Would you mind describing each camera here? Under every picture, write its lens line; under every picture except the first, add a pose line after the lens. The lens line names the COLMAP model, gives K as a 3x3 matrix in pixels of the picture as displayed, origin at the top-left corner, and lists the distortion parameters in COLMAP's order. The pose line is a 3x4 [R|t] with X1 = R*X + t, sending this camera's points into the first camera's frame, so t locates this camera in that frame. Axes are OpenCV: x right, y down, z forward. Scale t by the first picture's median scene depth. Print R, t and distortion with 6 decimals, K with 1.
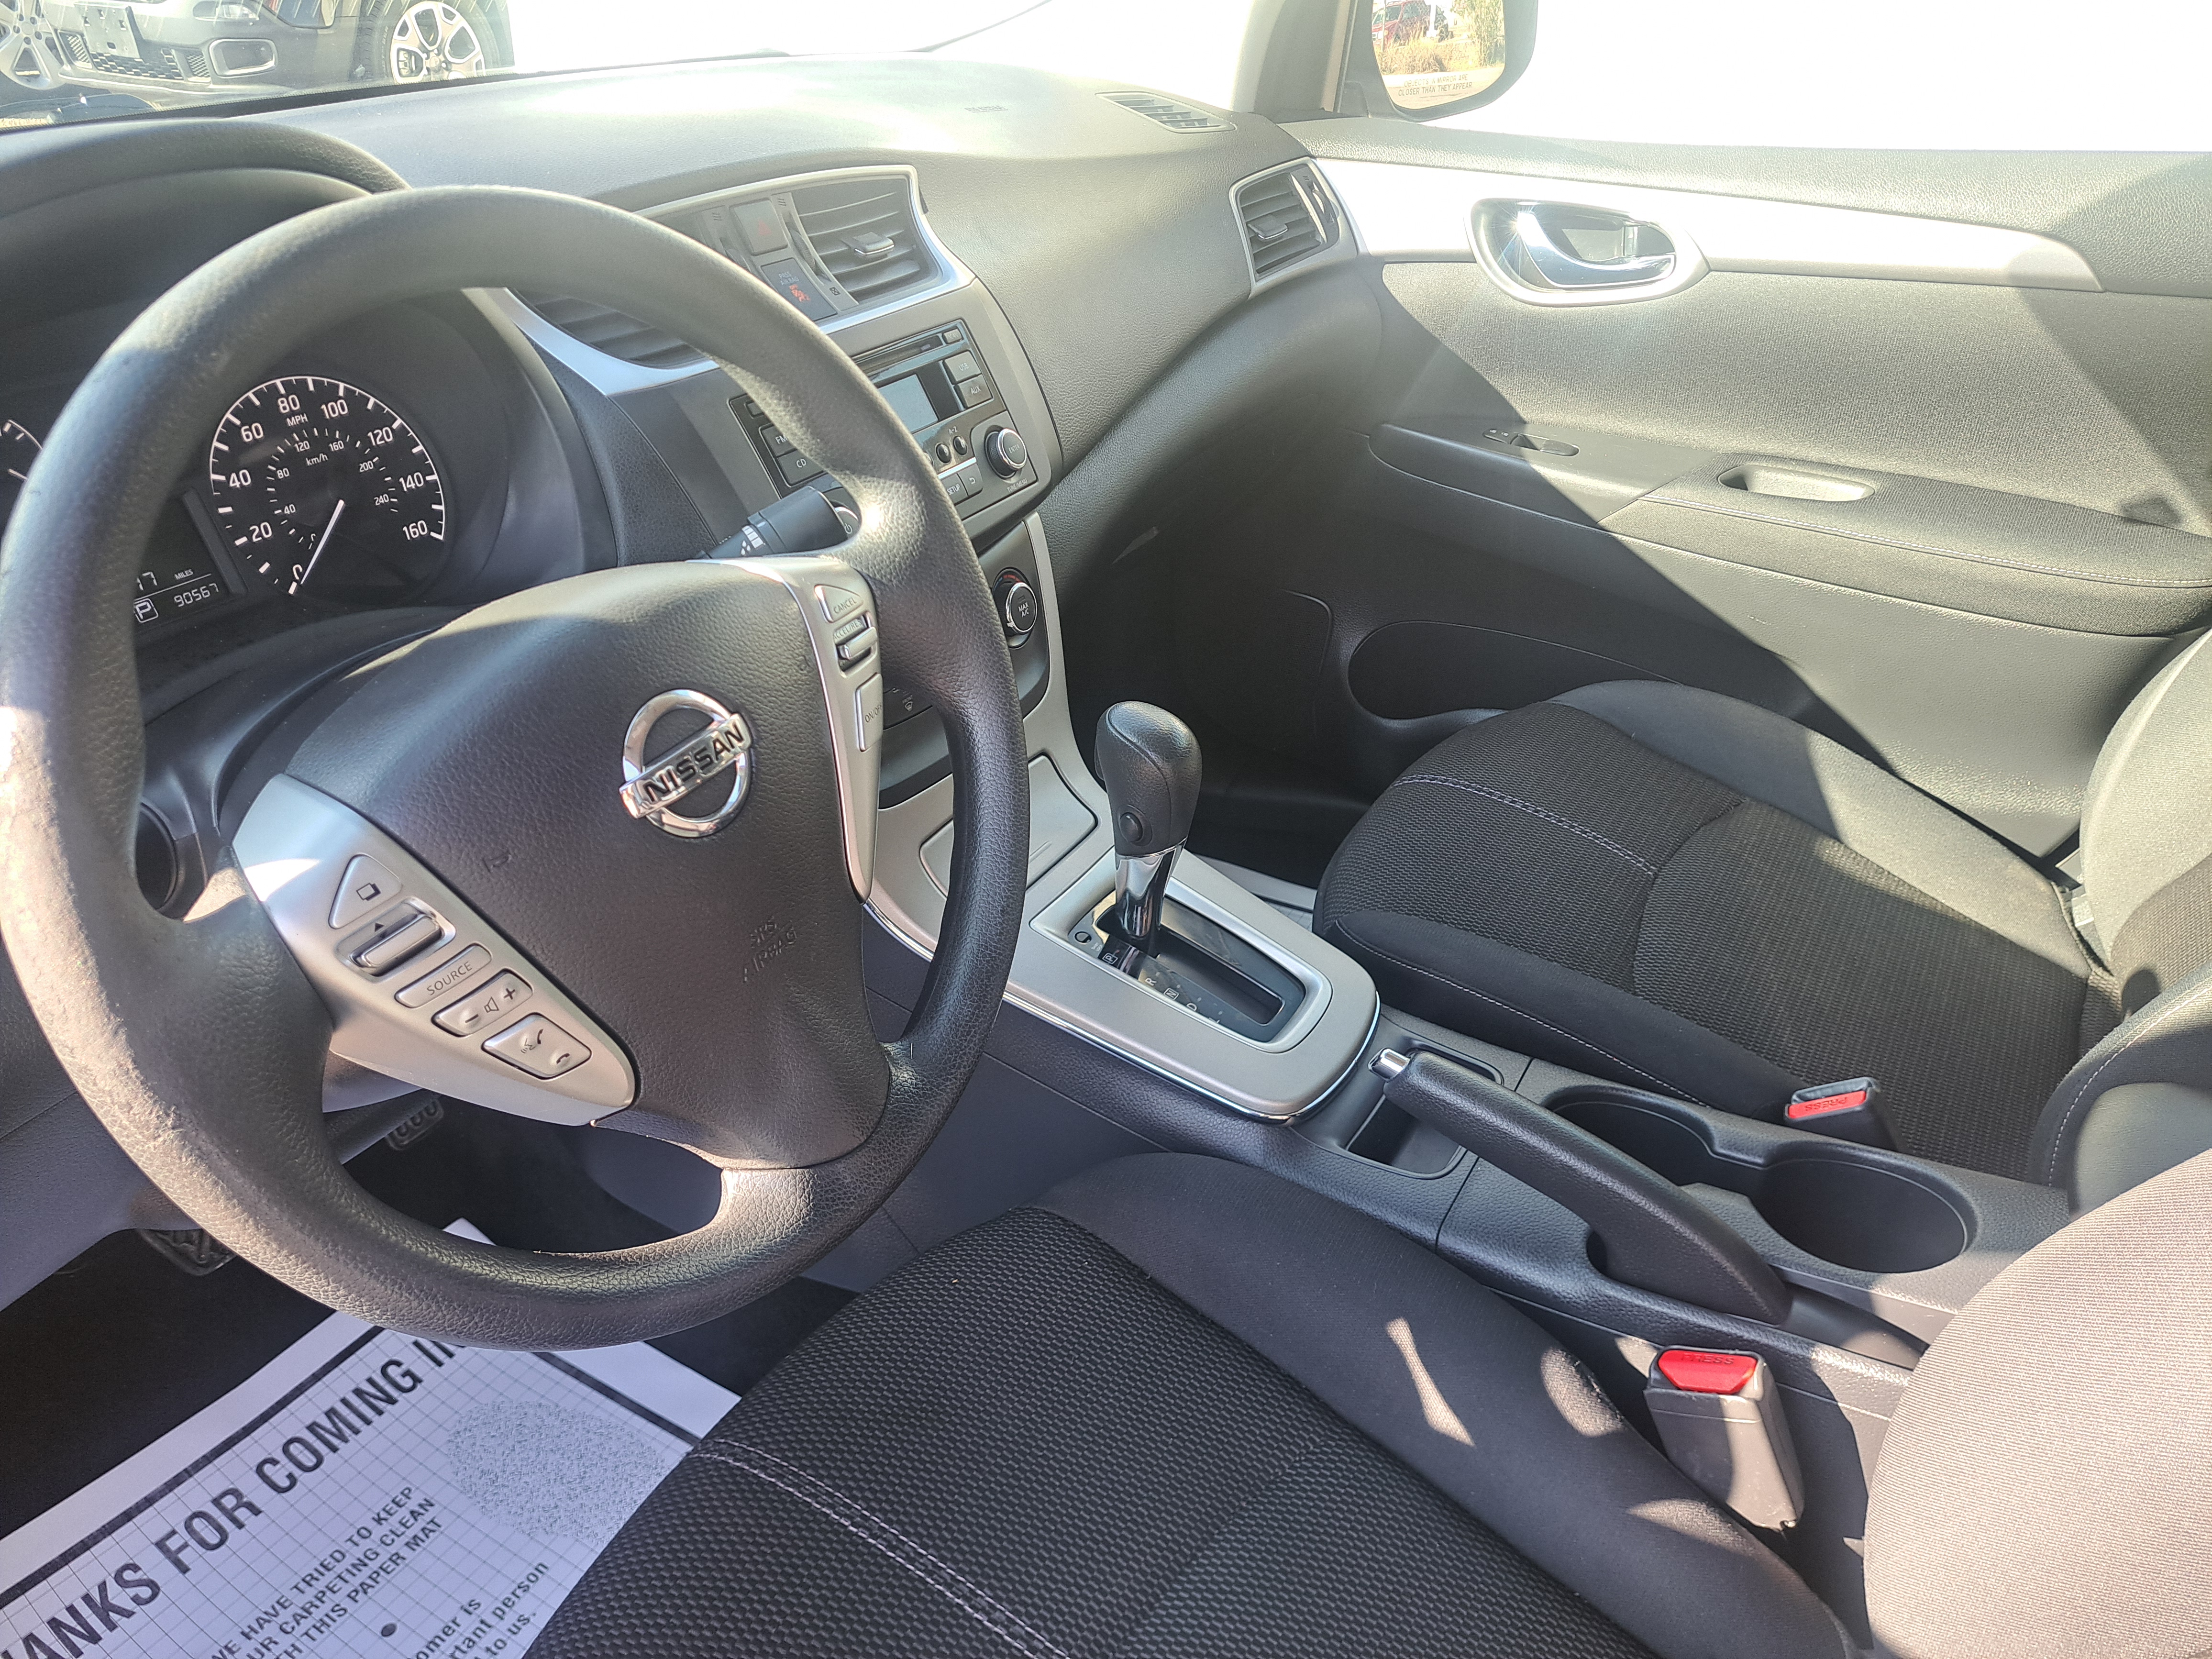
lens RADIAL K [[1620.9, 0, 1060.5], [0, 1620.9, 854.9], [0, 0, 1]] dist [0.056843, -0.051452]
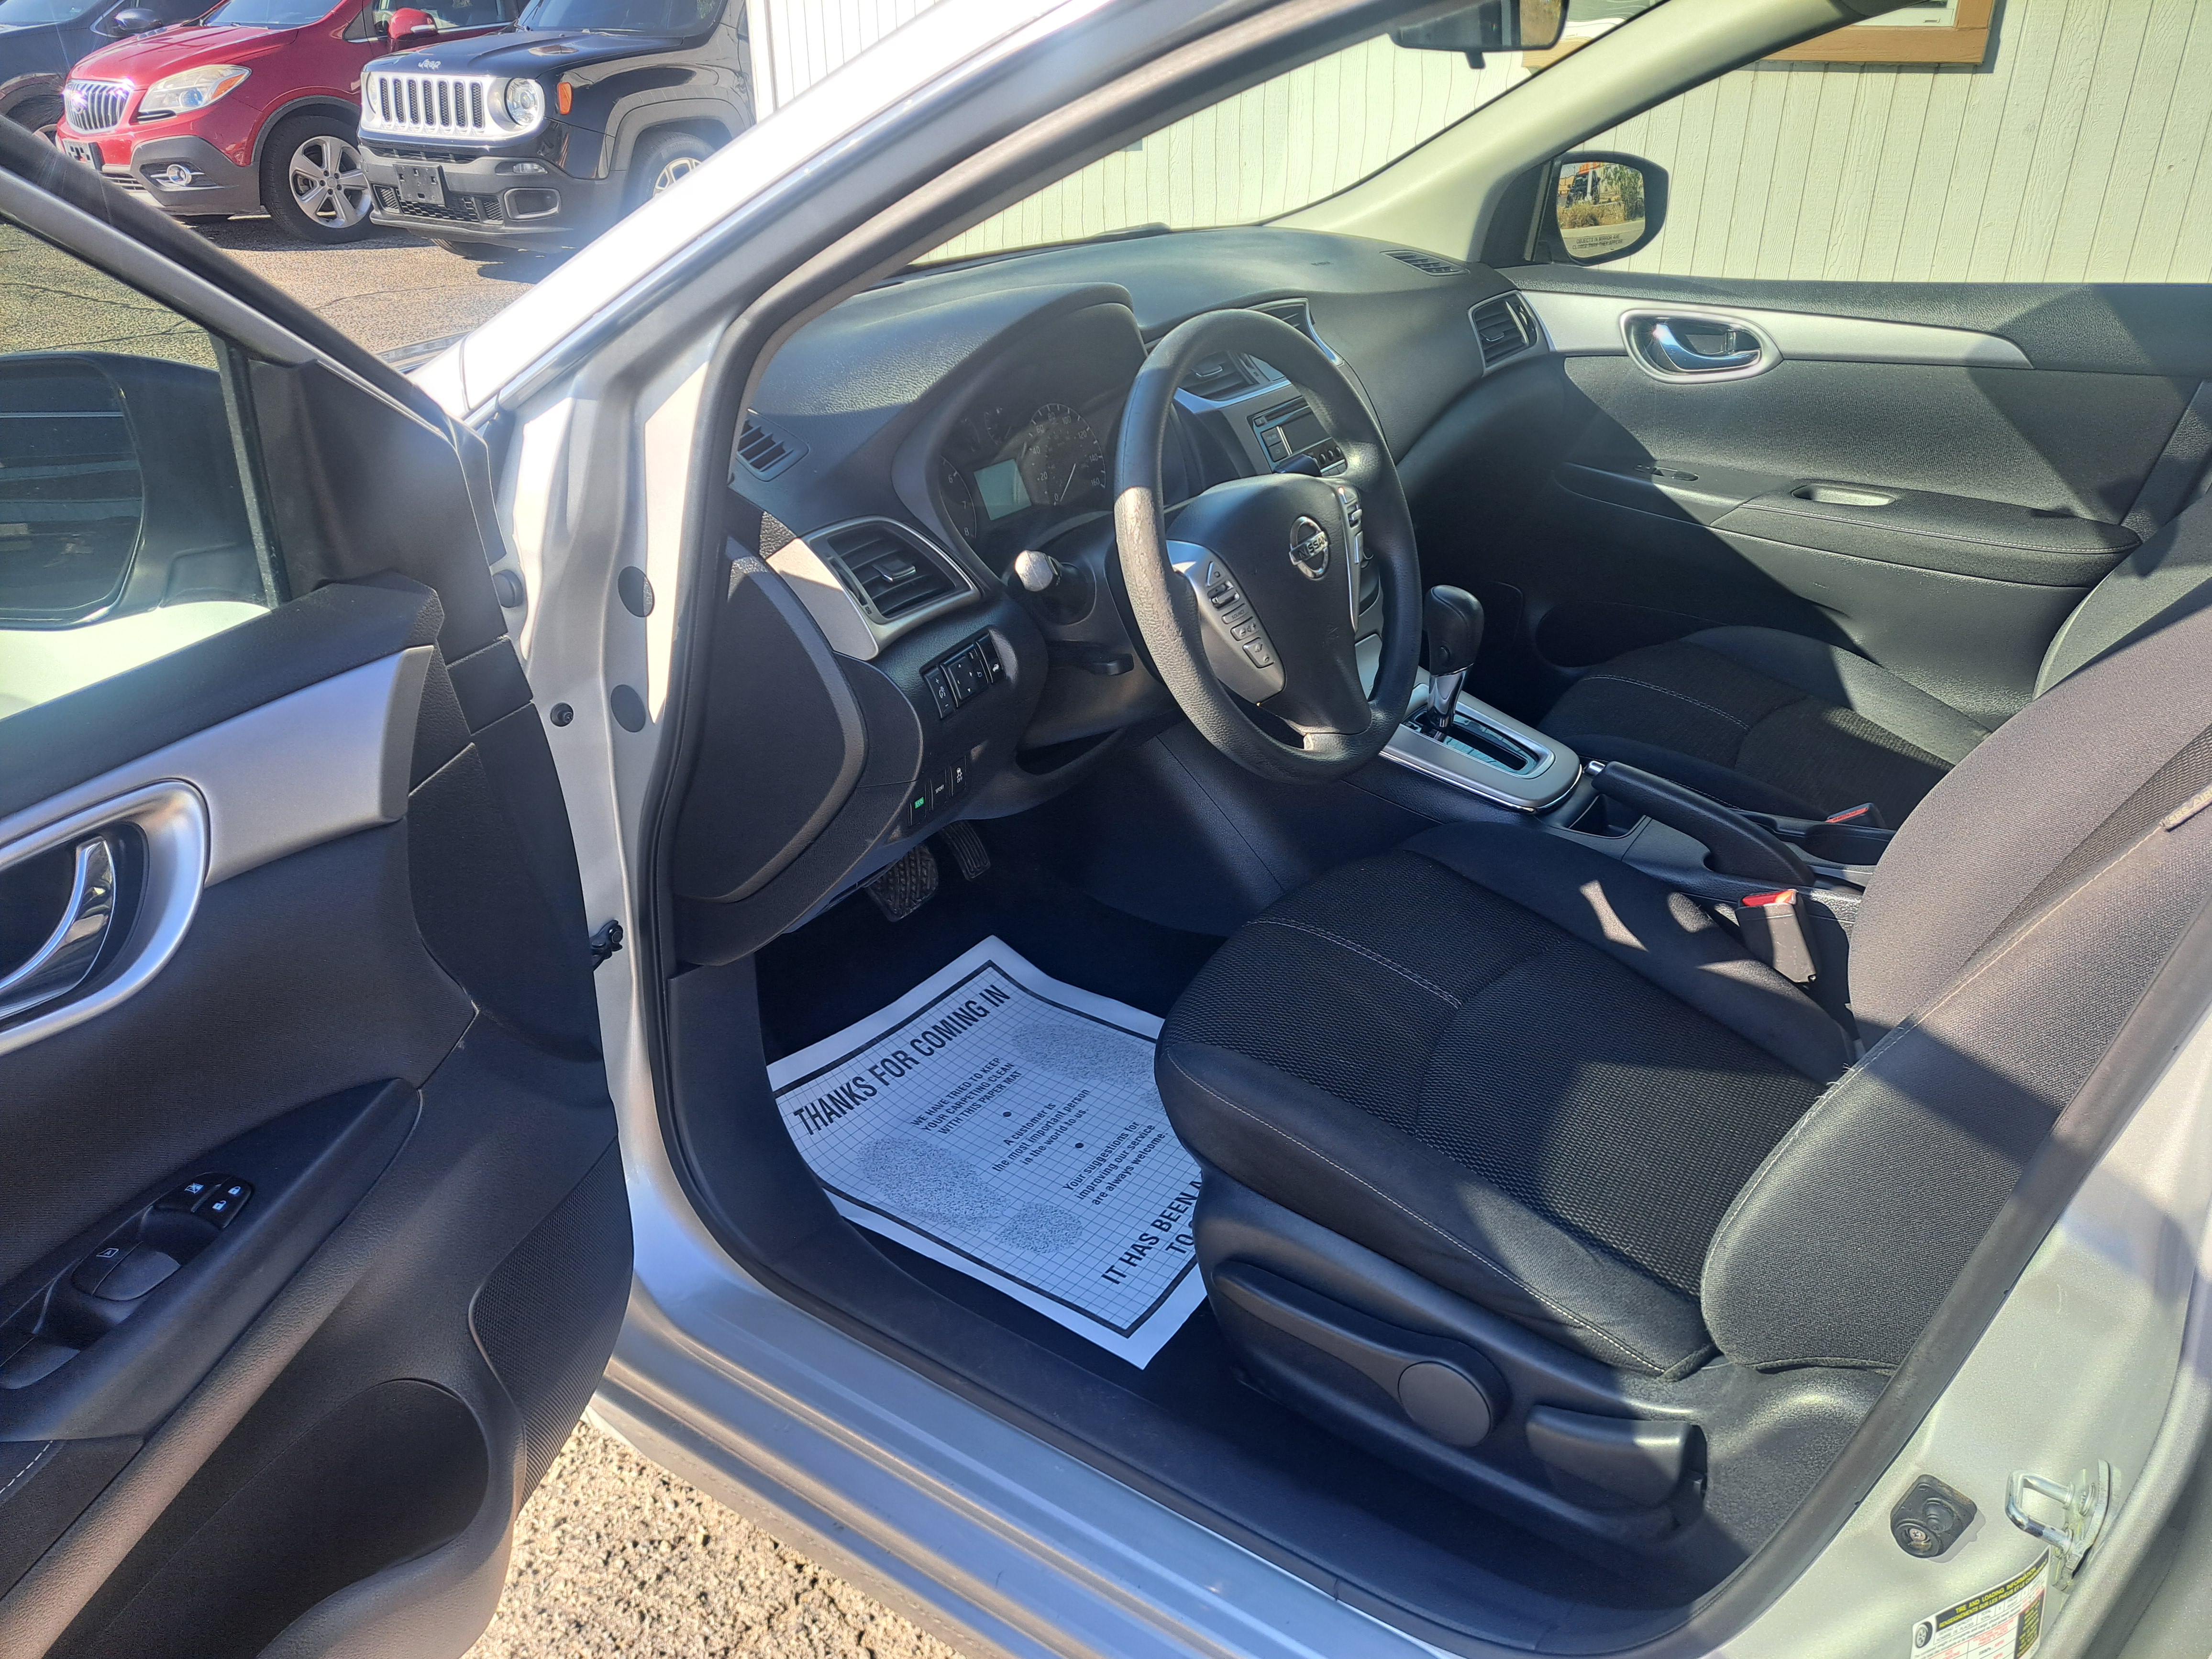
lens RADIAL K [[1571.1, 0, 1106.0], [0, 1571.1, 829.5], [0, 0, 1]] dist [0.079451, -0.069123]
pose [[0.998557, 0.014610, -0.051686, -0.206153], [-0.018307, 0.997251, -0.071801, 0.268148], [0.050495, 0.072644, 0.996079, -0.652337]]
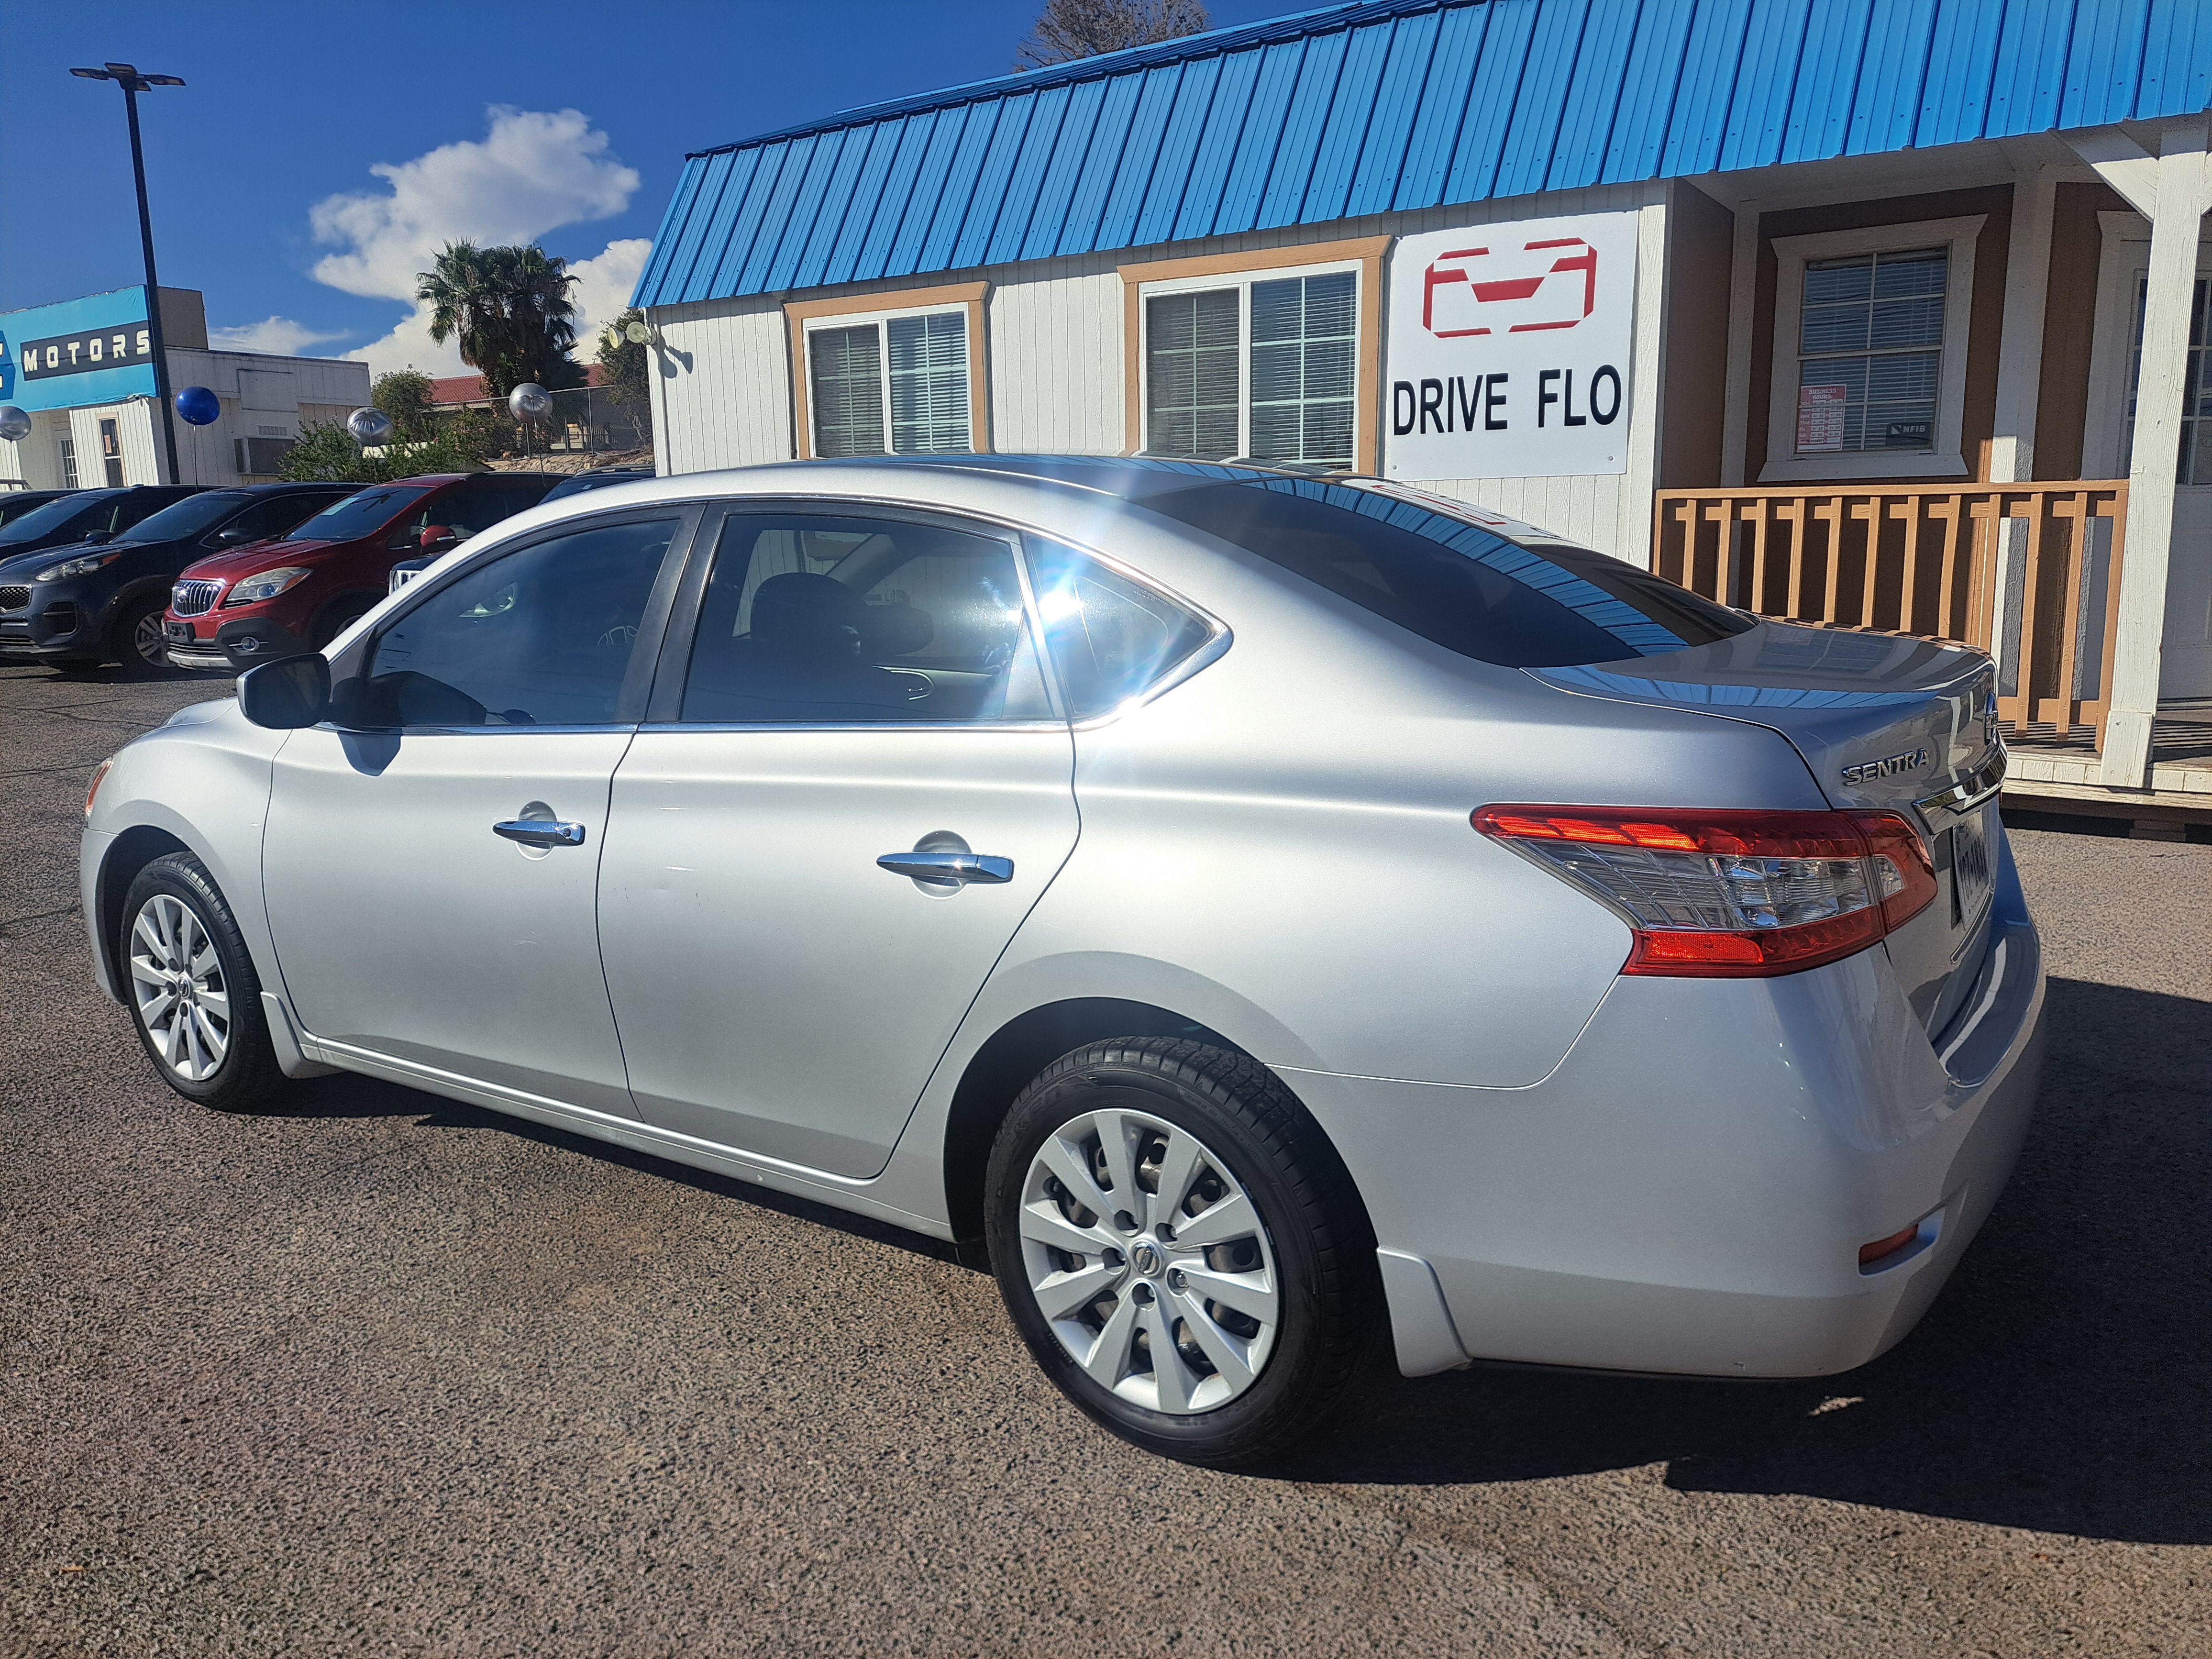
lens RADIAL K [[1610.6, 0, 1106.0], [0, 1610.6, 829.5], [0, 0, 1]] dist [0.073545, -0.079139]
pose [[0.997744, -0.017309, -0.064858, 1.332131], [-0.005510, 0.941807, -0.336110, 1.508532], [0.066902, 0.335709, 0.939587, -2.933574]]
